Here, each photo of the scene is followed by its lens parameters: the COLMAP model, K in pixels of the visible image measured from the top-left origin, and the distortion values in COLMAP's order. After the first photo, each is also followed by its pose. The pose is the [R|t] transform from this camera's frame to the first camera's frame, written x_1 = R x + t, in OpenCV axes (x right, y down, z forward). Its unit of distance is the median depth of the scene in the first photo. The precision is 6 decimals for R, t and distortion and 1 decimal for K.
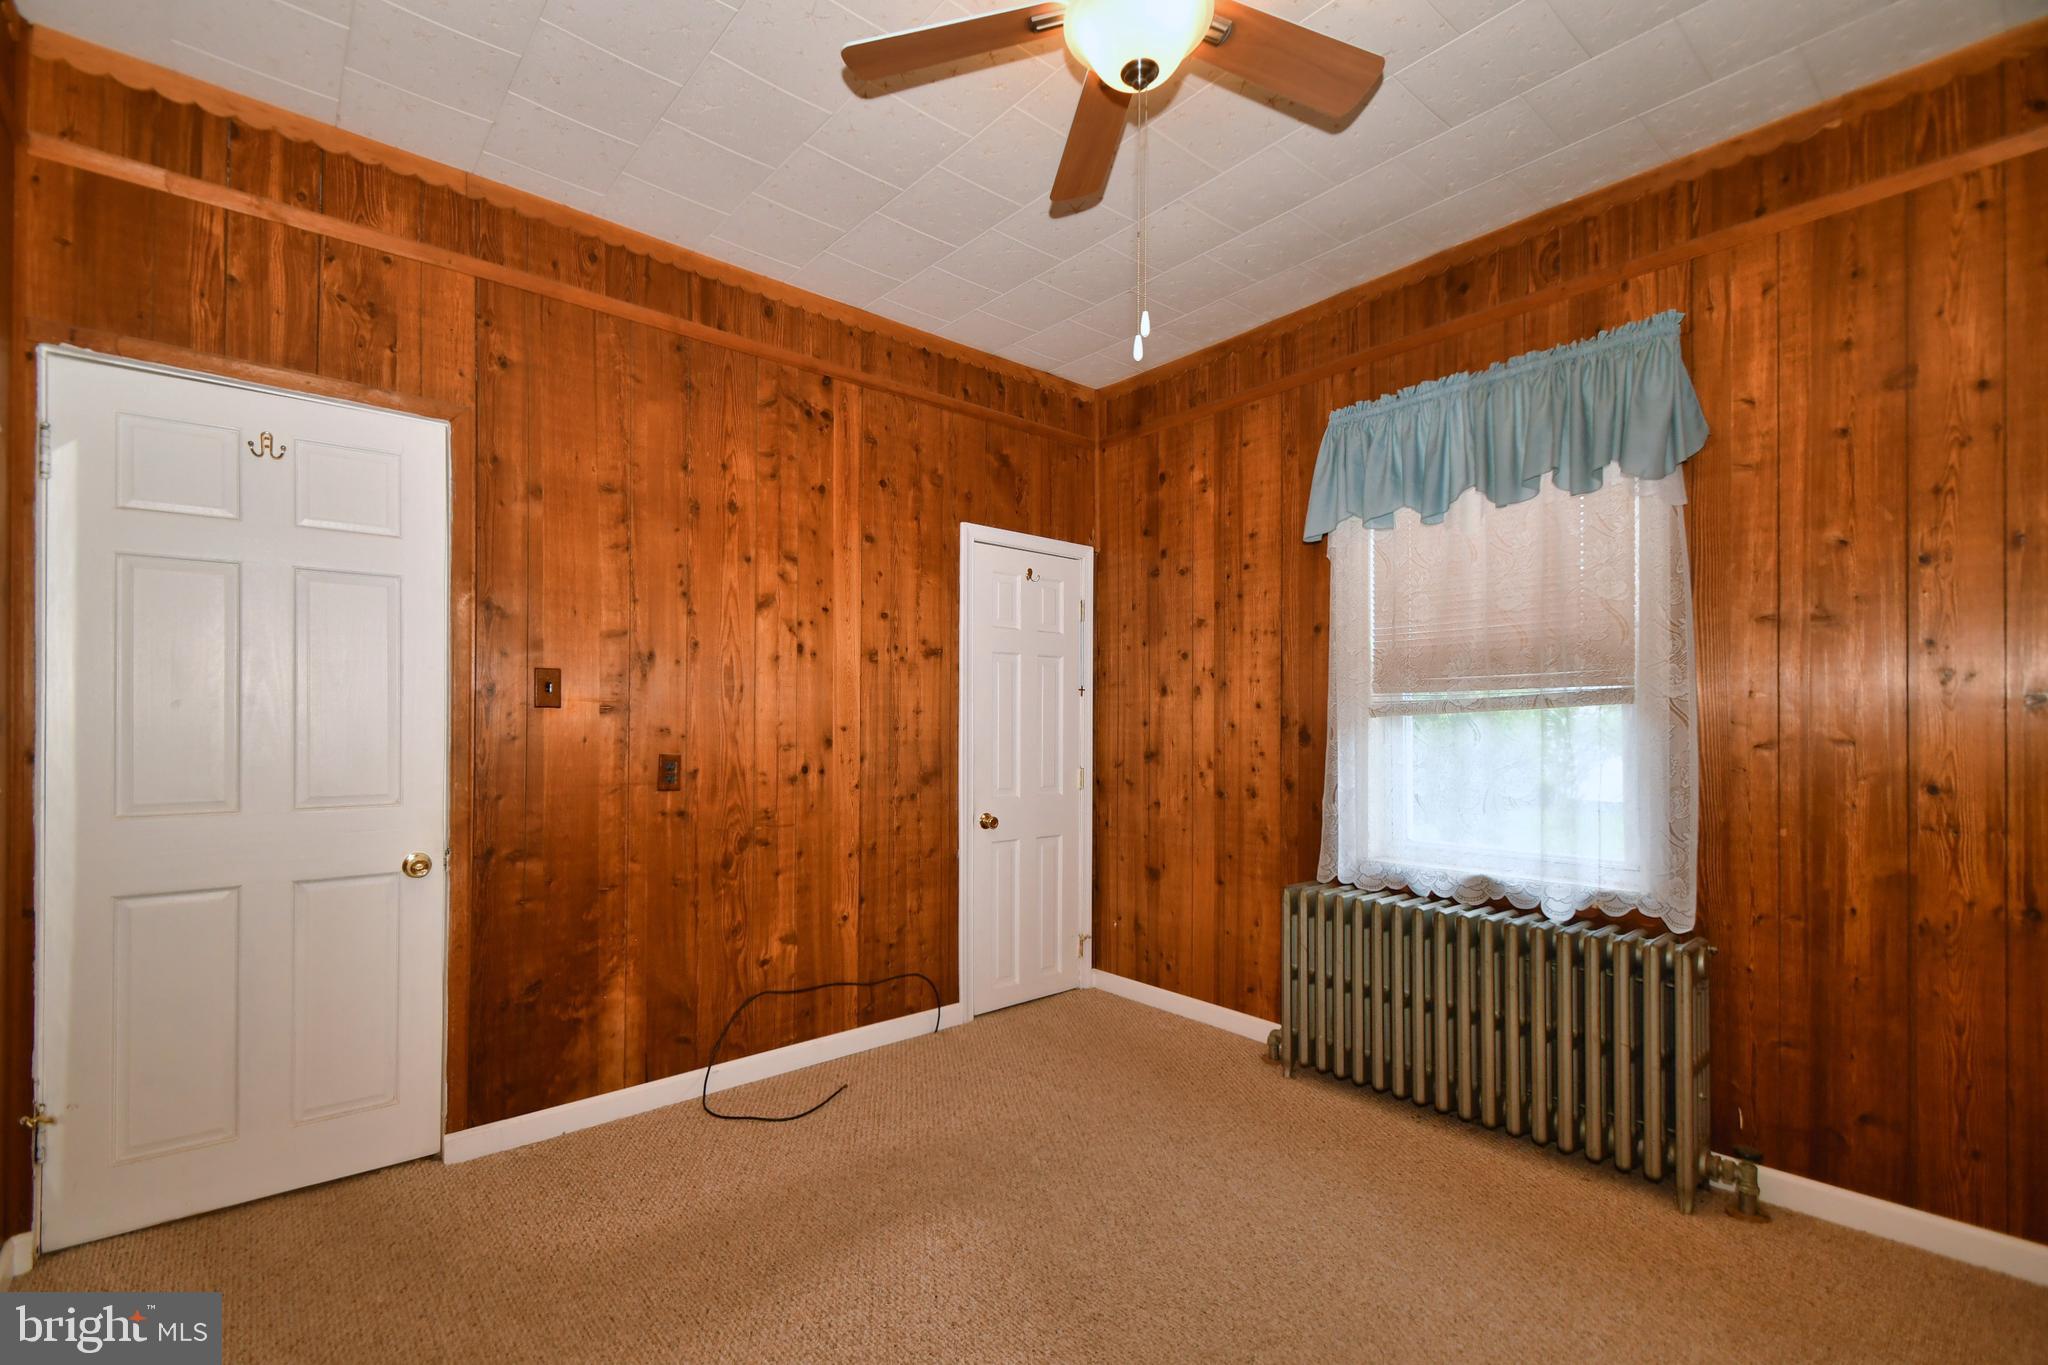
lens RADIAL K [[896.2, 0, 1006.5], [0, 896.2, 713.6], [0, 0, 1]] dist [0.027097, -0.015599]
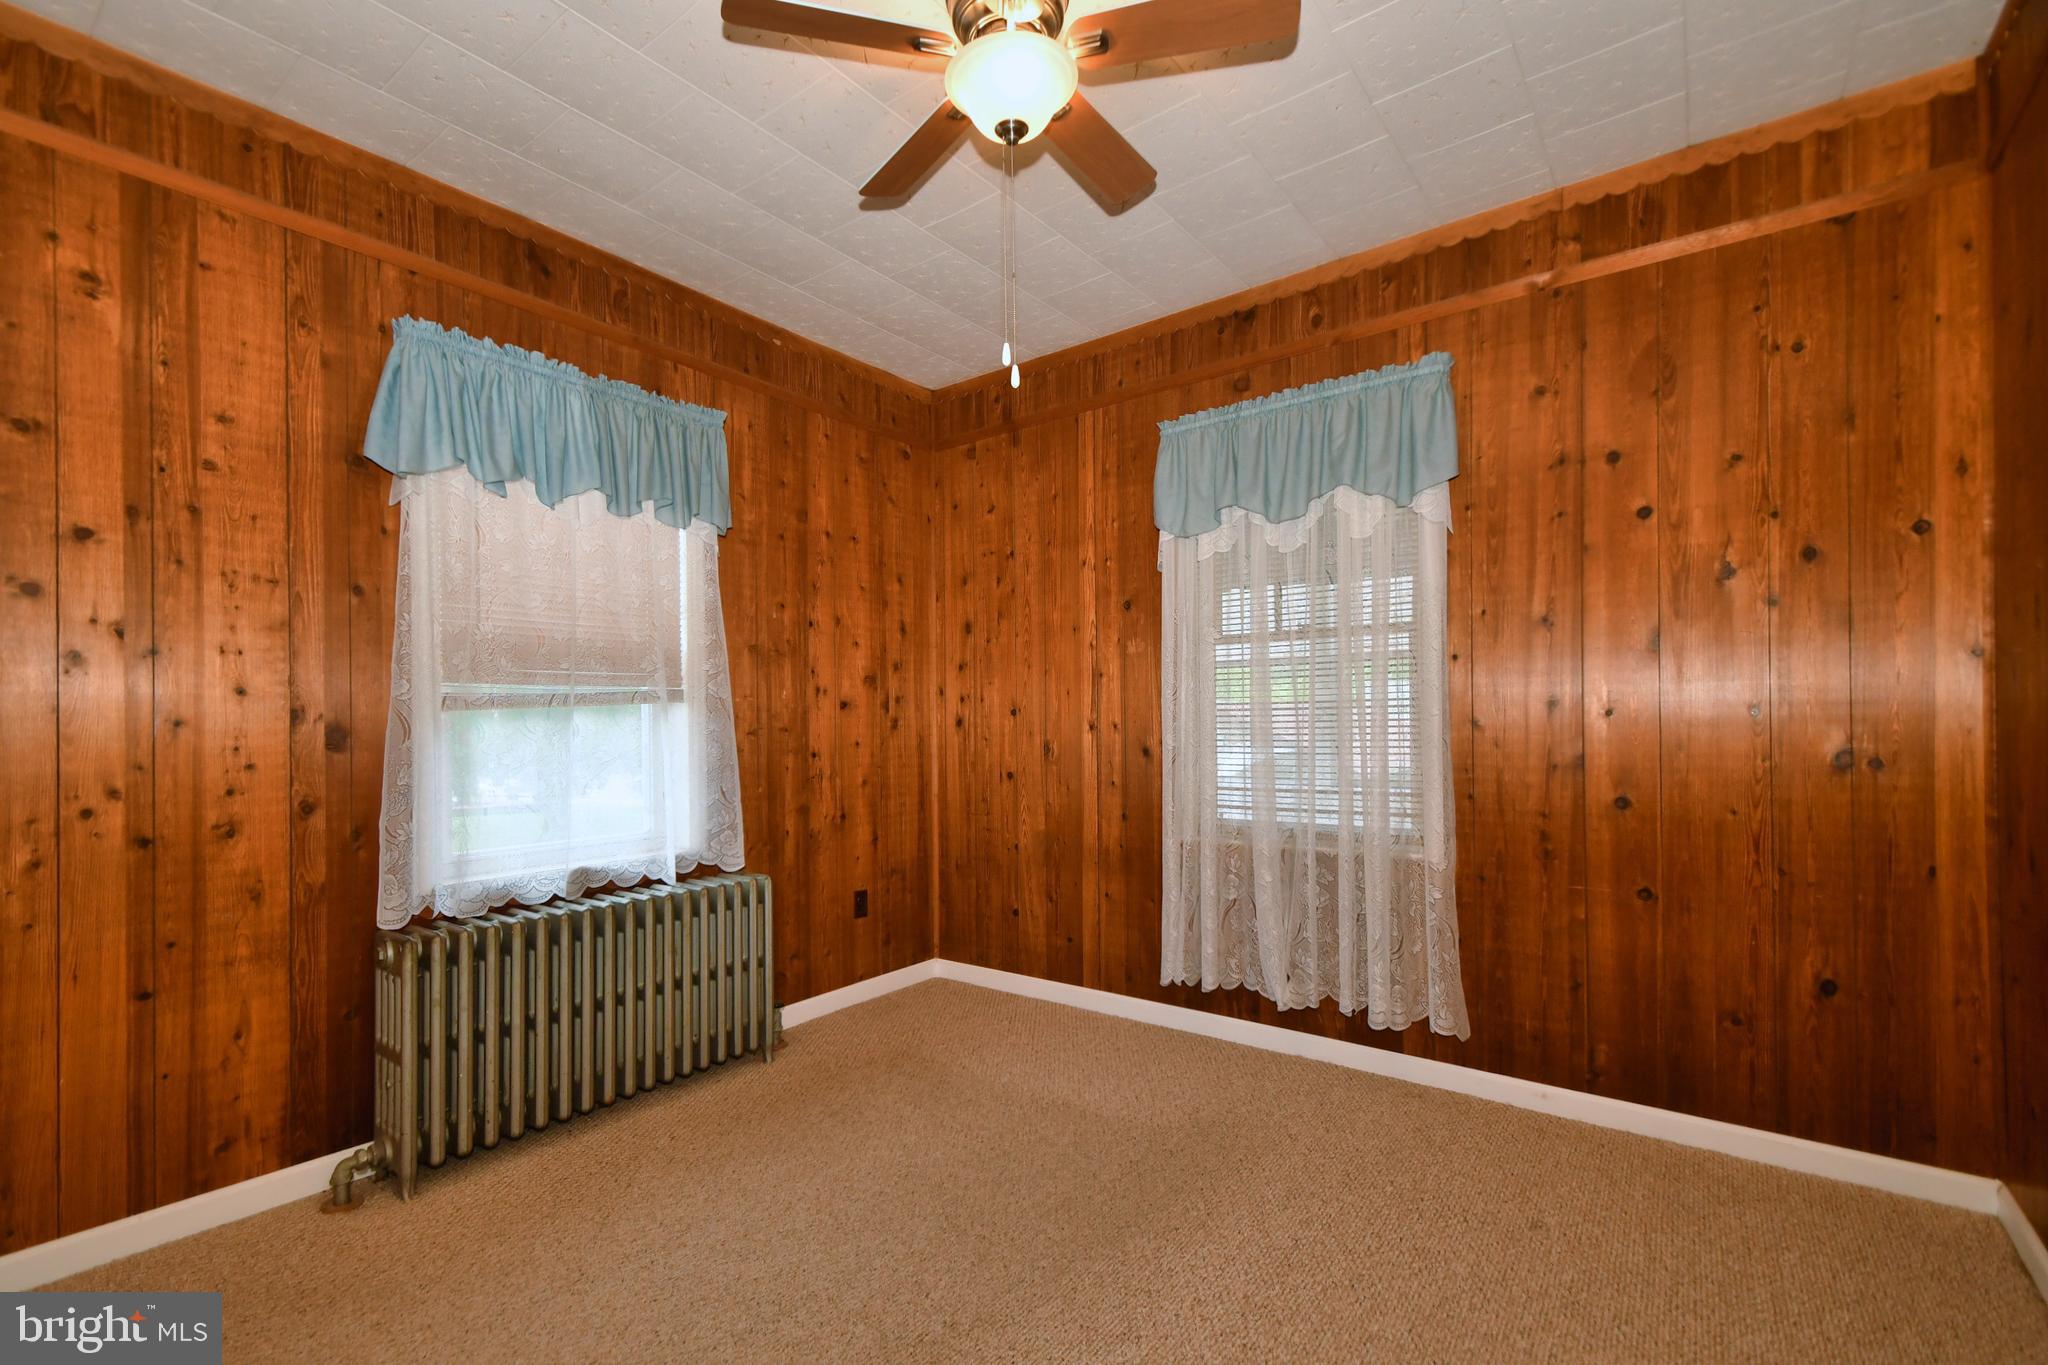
lens RADIAL K [[896.2, 0, 989.3], [0, 896.2, 728.7], [0, 0, 1]] dist [0.027097, -0.015599]
pose [[-0.198018, 0.003438, 0.980192, -0.504570], [0.007128, 0.999972, -0.002067, 0.025427], [-0.980172, 0.006578, -0.198037, 0.673761]]
